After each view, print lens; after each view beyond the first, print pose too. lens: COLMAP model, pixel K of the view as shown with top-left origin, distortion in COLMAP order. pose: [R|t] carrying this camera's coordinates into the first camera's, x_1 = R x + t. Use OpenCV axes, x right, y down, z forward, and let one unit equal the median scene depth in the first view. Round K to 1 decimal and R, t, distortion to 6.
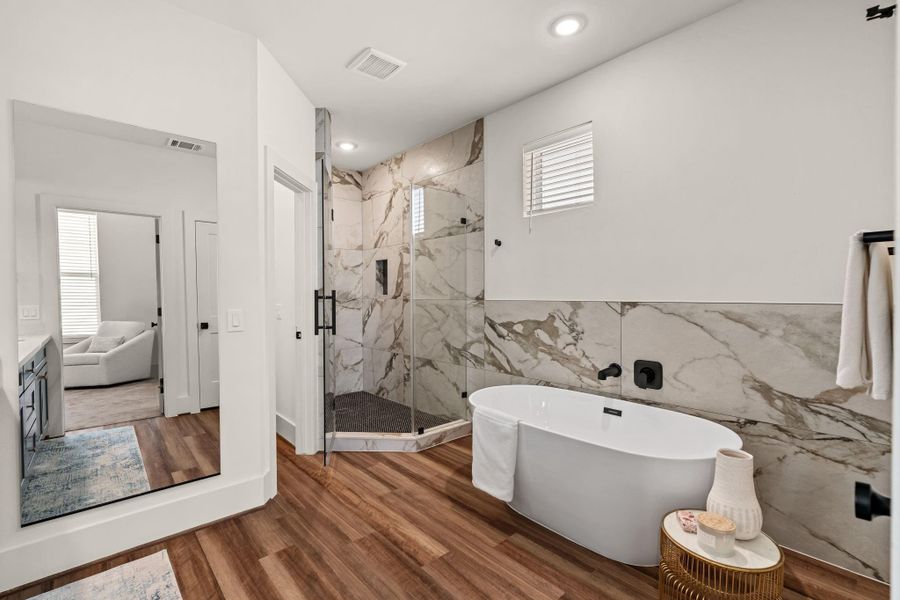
lens RADIAL K [[394.4, 0, 446.6], [0, 394.4, 299.9], [0, 0, 1]] dist [-0.001438, -0.000109]
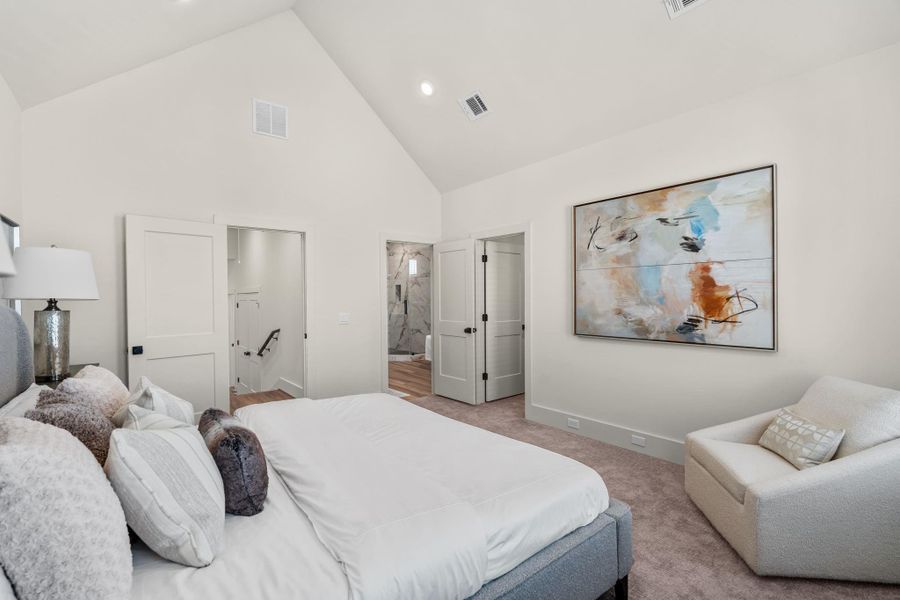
lens RADIAL K [[394.4, 0, 449.6], [0, 394.4, 297.3], [0, 0, 1]] dist [-0.001438, -0.000109]
pose [[0.999255, -0.002192, -0.038526, 0.205140], [0.001734, 0.999927, -0.011934, -0.008234], [0.038549, 0.011858, 0.999186, -1.178142]]
